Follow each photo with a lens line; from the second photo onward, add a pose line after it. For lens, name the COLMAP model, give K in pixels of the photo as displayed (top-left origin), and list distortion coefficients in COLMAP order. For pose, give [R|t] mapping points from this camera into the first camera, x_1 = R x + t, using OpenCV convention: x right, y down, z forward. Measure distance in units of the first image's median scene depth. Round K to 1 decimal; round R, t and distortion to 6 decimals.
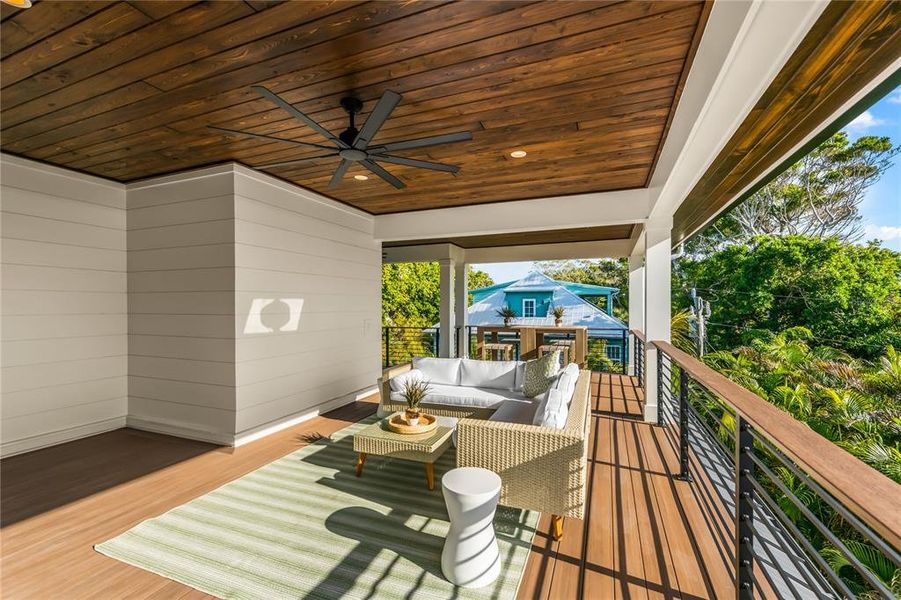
lens RADIAL K [[368.3, 0, 452.9], [0, 368.3, 305.5], [0, 0, 1]] dist [0.010056, -0.003344]
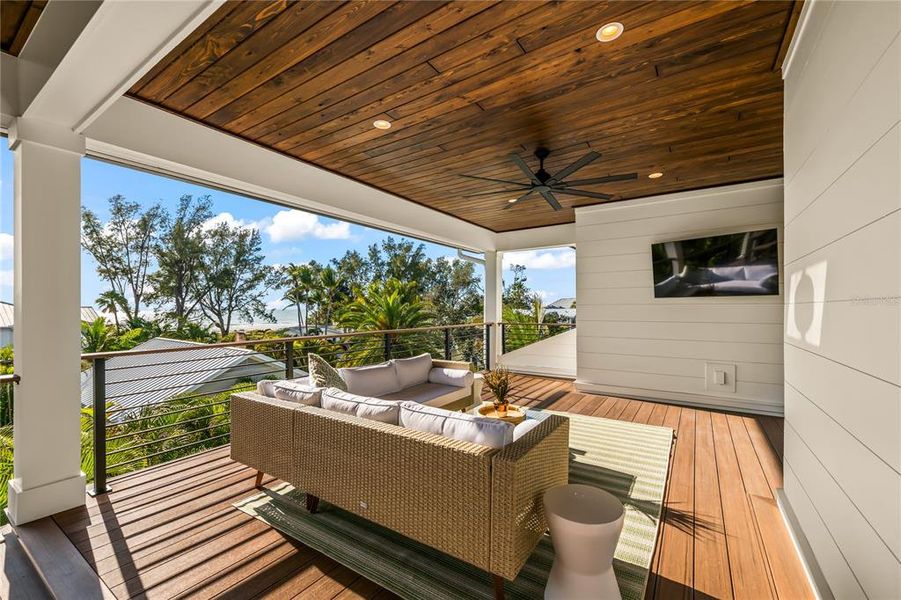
lens RADIAL K [[368.3, 0, 455.7], [0, 368.3, 306.5], [0, 0, 1]] dist [0.010056, -0.003344]
pose [[-0.977897, 0.004593, 0.209036, -0.178521], [0.003657, 0.999981, -0.004862, 0.030452], [-0.209054, -0.003990, -0.977896, 1.829382]]
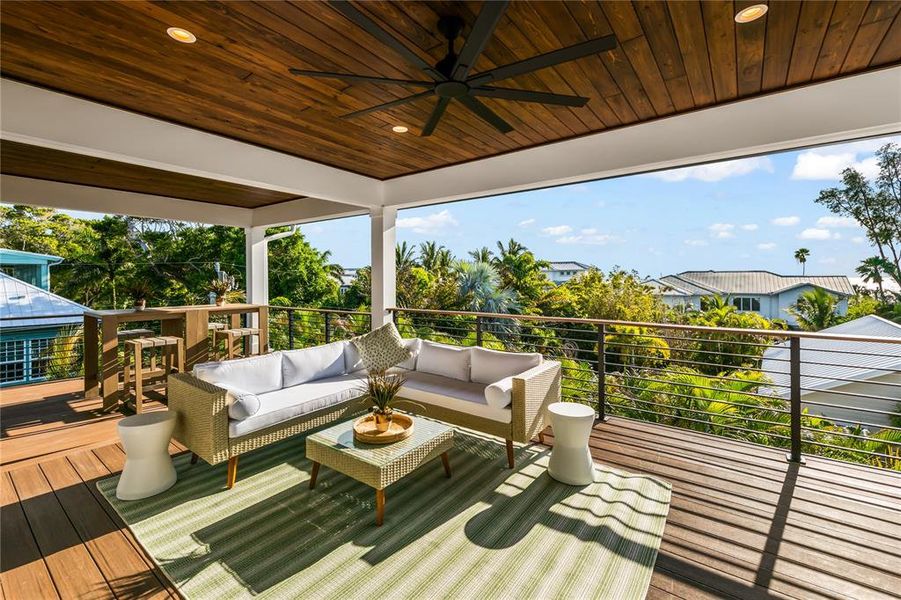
lens RADIAL K [[386.5, 0, 450.3], [0, 386.5, 275.6], [0, 0, 1]] dist [0.001896, -0.000269]
pose [[0.278881, 0.007770, 0.960294, -0.797321], [0.003041, 0.999955, -0.008974, 0.000218], [-0.960321, 0.005423, 0.278845, 0.576990]]
